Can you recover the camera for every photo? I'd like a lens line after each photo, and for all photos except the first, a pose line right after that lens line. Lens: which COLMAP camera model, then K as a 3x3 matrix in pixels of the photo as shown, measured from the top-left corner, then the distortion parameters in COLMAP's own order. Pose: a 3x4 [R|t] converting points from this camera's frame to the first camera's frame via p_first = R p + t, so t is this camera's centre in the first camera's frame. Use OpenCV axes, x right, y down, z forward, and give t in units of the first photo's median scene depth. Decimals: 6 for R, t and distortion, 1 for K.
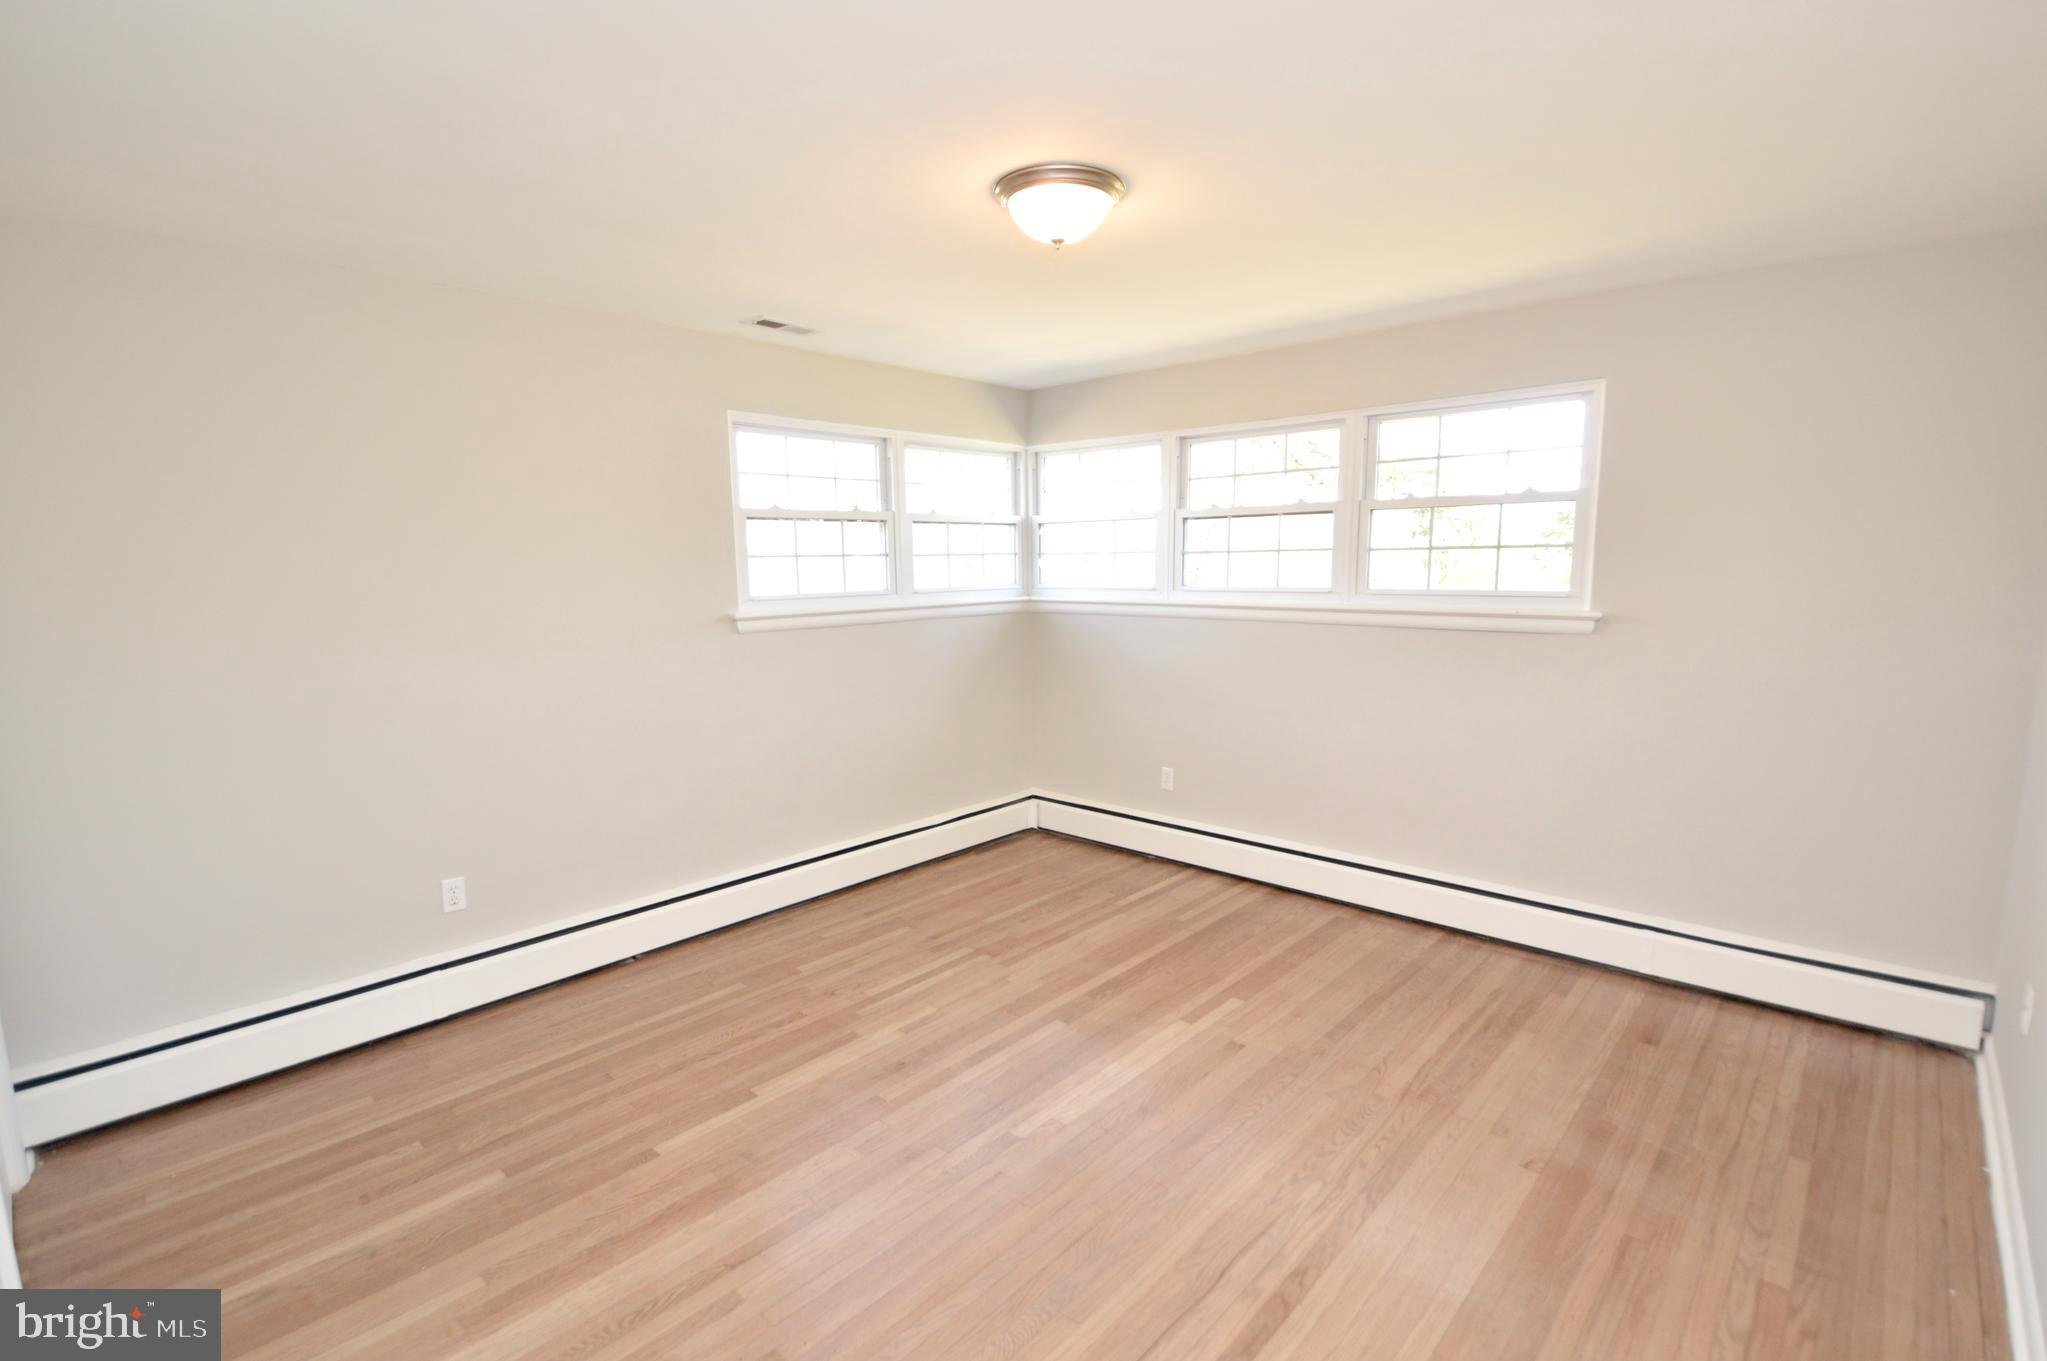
lens RADIAL K [[950.6, 0, 1013.3], [0, 950.6, 686.1], [0, 0, 1]] dist [0.014134, -0.024475]
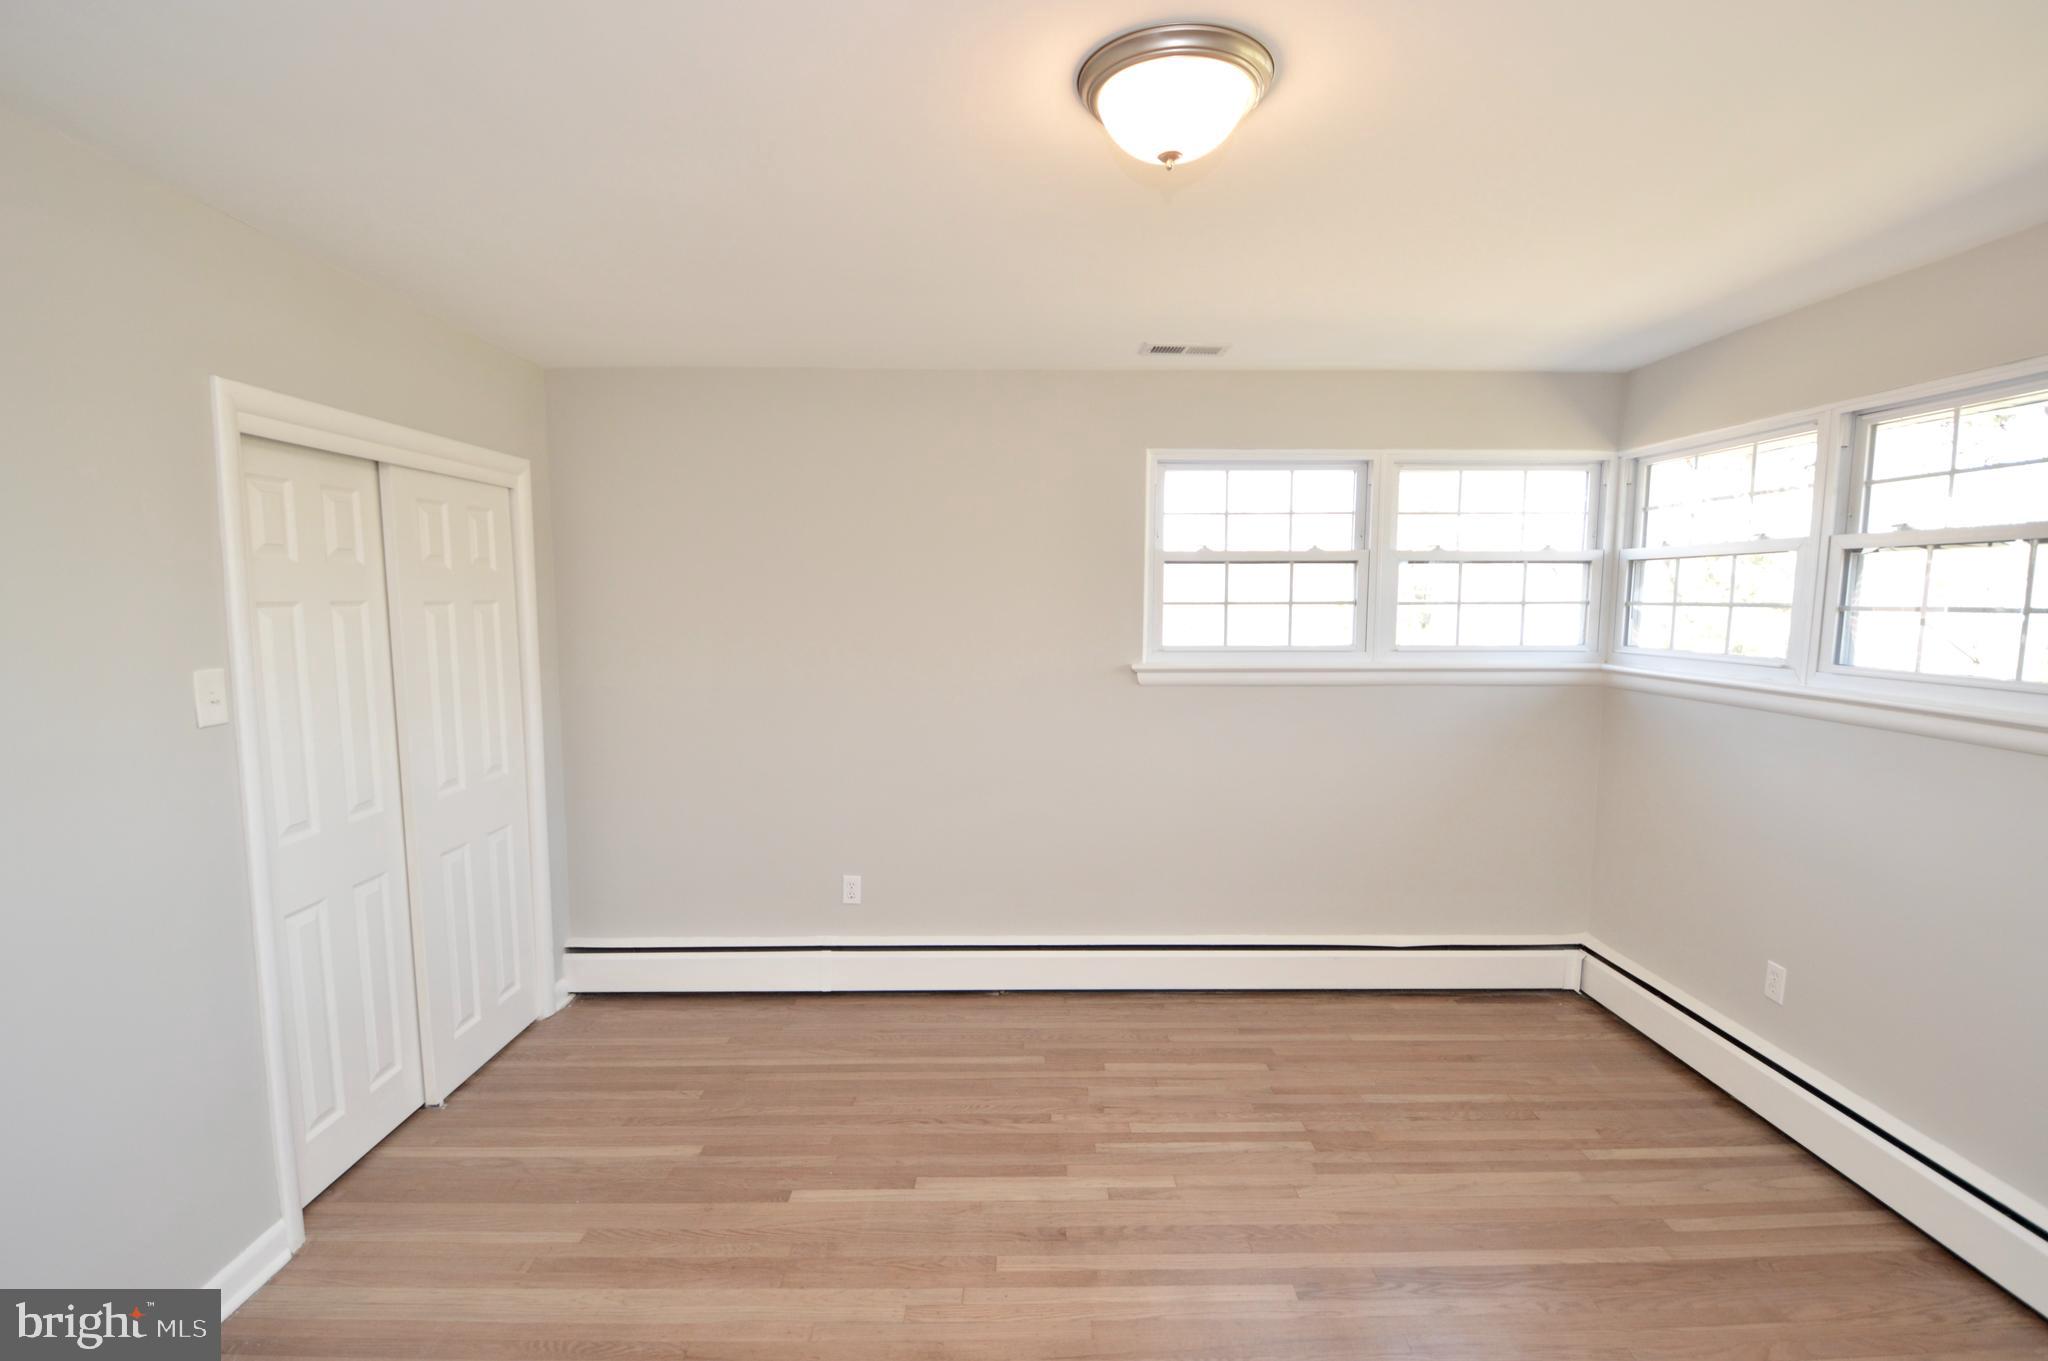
lens RADIAL K [[904.5, 0, 1013.8], [0, 904.5, 687.4], [0, 0, 1]] dist [0.021588, -0.027096]
pose [[0.686280, 0.080389, -0.722881, 0.283626], [-0.106439, 0.994274, 0.009520, -0.050500], [0.719507, 0.070409, 0.690906, 0.308027]]
